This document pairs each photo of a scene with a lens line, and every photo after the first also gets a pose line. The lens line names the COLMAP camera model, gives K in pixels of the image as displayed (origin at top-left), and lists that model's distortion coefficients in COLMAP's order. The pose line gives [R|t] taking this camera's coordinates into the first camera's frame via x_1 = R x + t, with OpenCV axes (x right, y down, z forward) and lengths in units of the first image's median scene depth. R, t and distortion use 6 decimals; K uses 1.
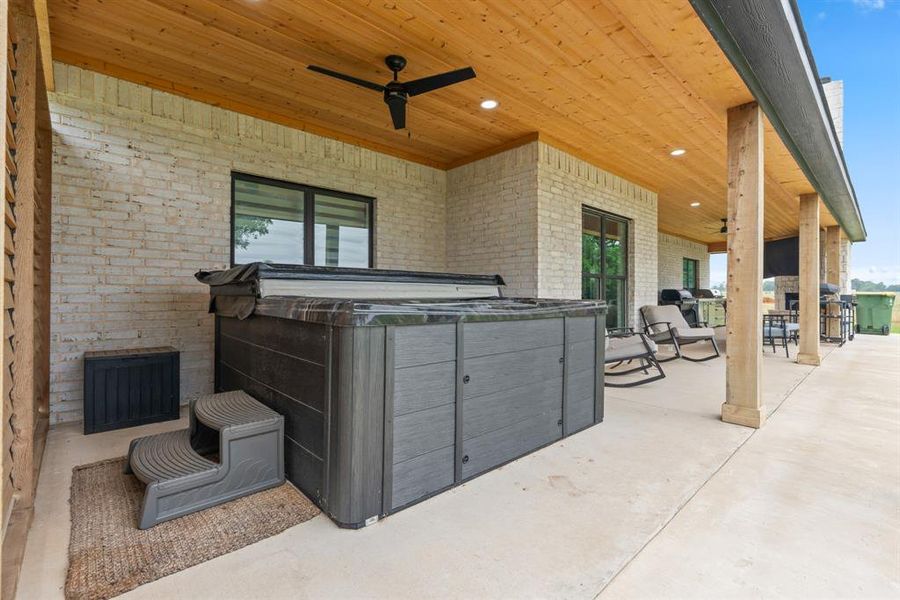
lens RADIAL K [[409.3, 0, 452.6], [0, 409.3, 293.1], [0, 0, 1]] dist [0.000002, -0.000104]
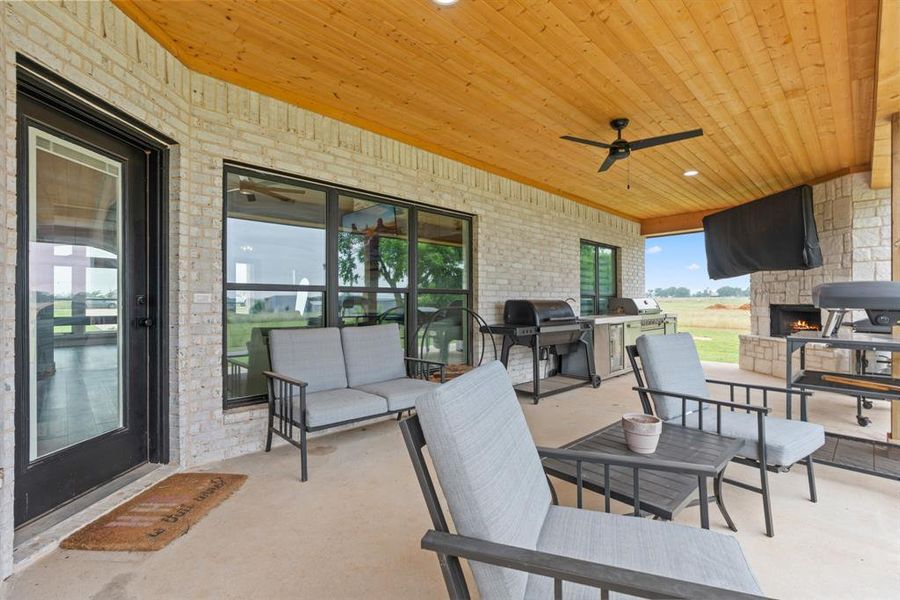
lens RADIAL K [[409.3, 0, 444.7], [0, 409.3, 300.3], [0, 0, 1]] dist [0.000002, -0.000104]
pose [[0.999680, -0.008008, 0.024010, 1.036528], [0.008075, 0.999964, -0.002698, -0.020144], [-0.023988, 0.002891, 0.999708, 1.312655]]
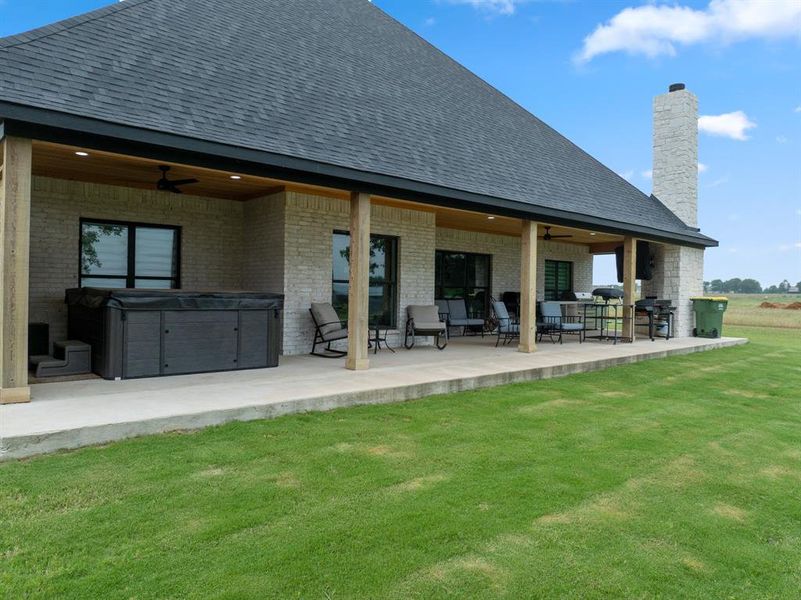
lens RADIAL K [[564.7, 0, 402.4], [0, 564.7, 300.2], [0, 0, 1]] dist [-0.034783, 0.000066]
pose [[0.999726, 0.012553, -0.019770, 0.677137], [-0.012231, 0.999793, 0.016284, -0.018496], [0.019971, -0.016038, 0.999672, -1.025844]]
